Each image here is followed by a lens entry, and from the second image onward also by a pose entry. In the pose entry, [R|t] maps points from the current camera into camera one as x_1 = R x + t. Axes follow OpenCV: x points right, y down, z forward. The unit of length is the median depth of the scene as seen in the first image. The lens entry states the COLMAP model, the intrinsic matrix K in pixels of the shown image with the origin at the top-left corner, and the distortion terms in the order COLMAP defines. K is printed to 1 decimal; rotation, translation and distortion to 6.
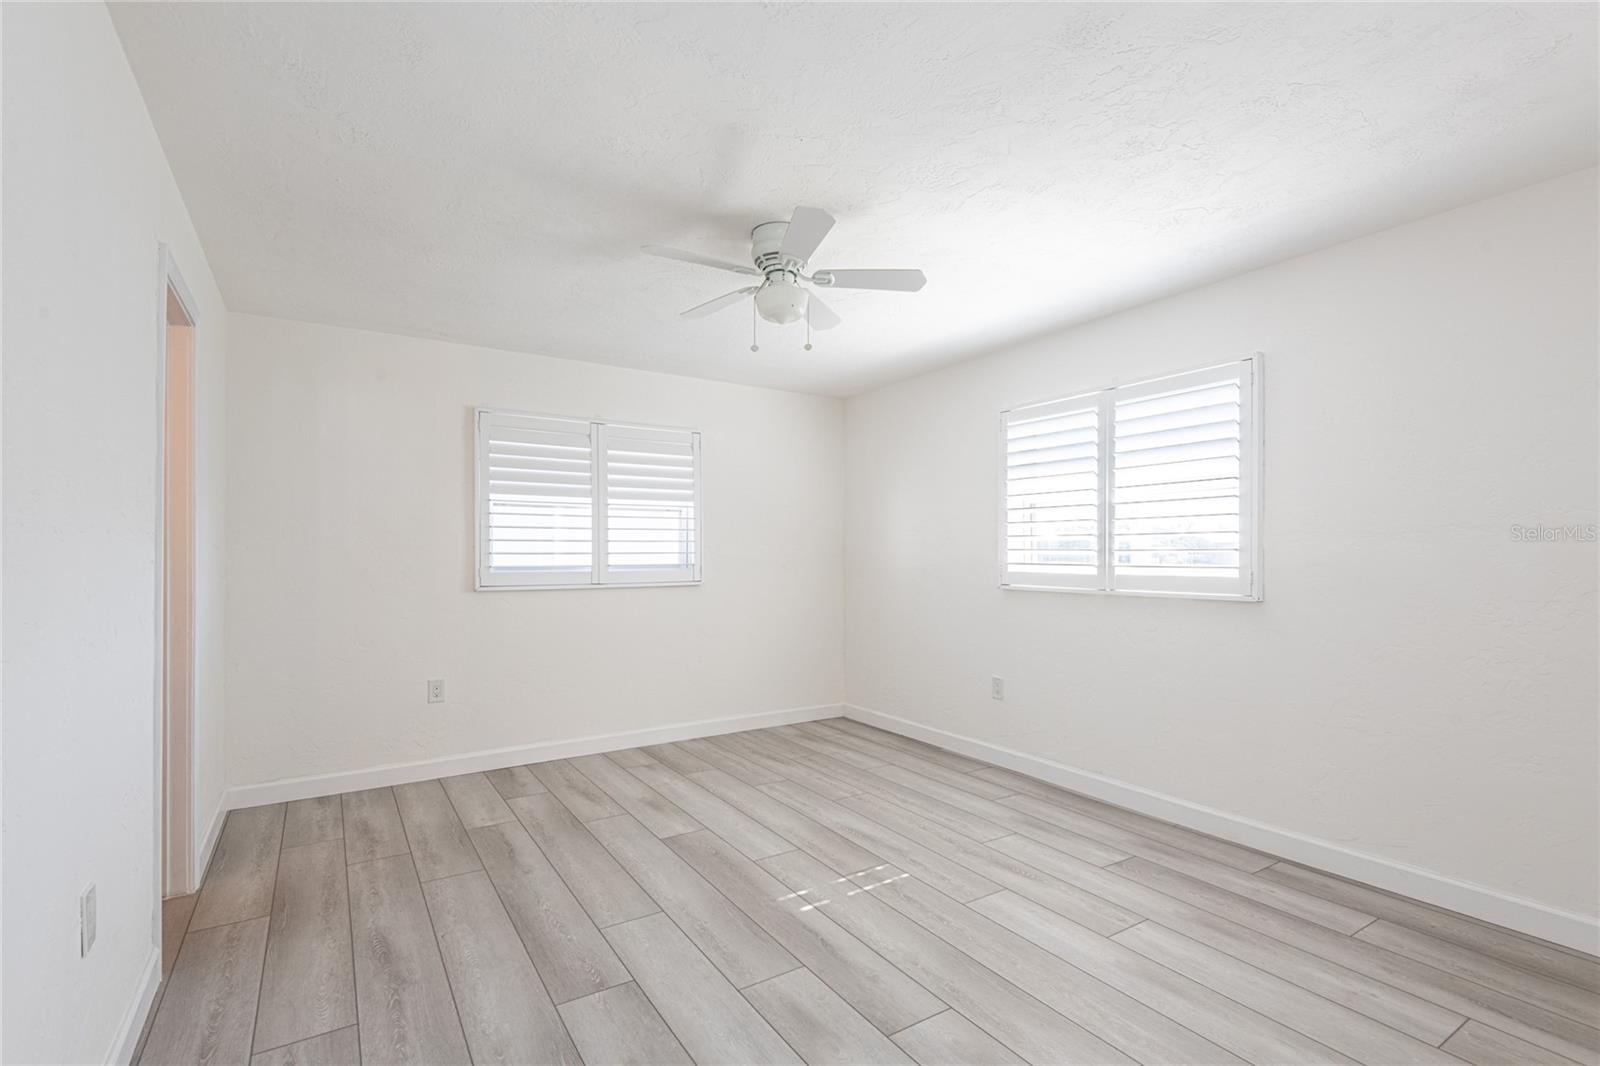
lens RADIAL K [[727.3, 0, 795.5], [0, 727.3, 545.4], [0, 0, 1]] dist [0.013722, -0.000337]
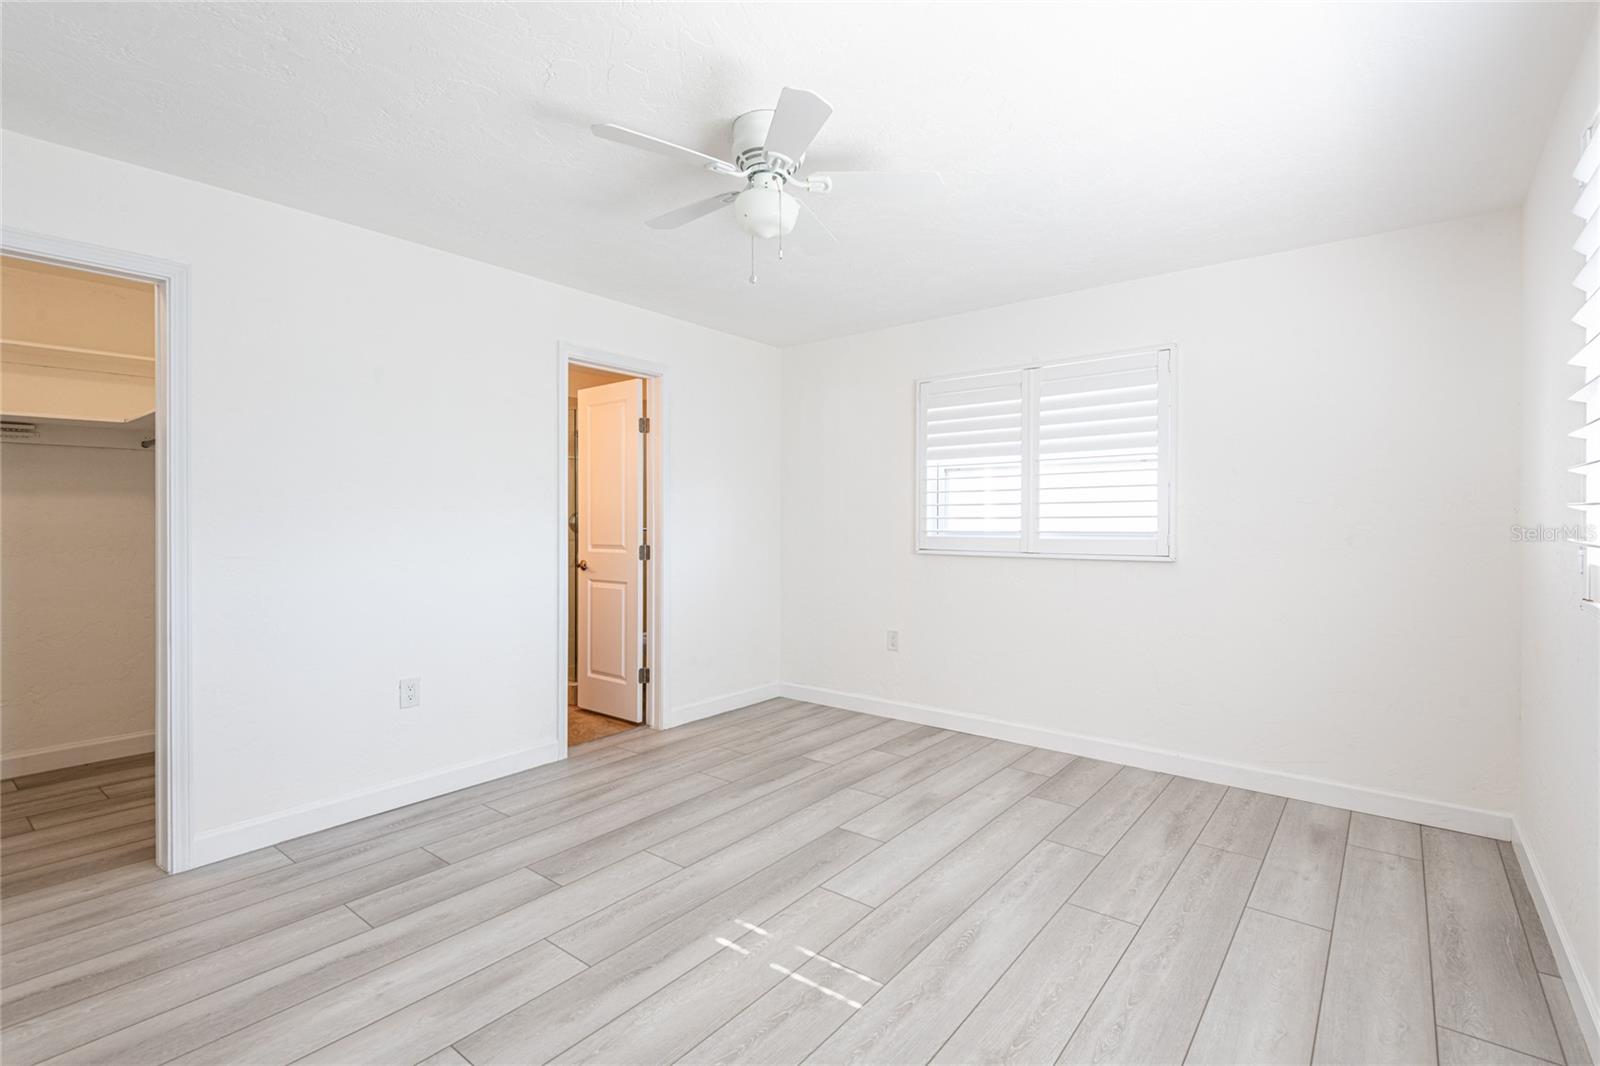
lens RADIAL K [[738.5, 0, 823.5], [0, 738.5, 520.8], [0, 0, 1]] dist [0.064091, -0.046493]
pose [[0.333229, 0.005791, -0.942828, 0.549928], [0.012487, 0.999866, 0.010555, 0.002315], [0.942763, -0.015290, 0.333112, 0.528822]]
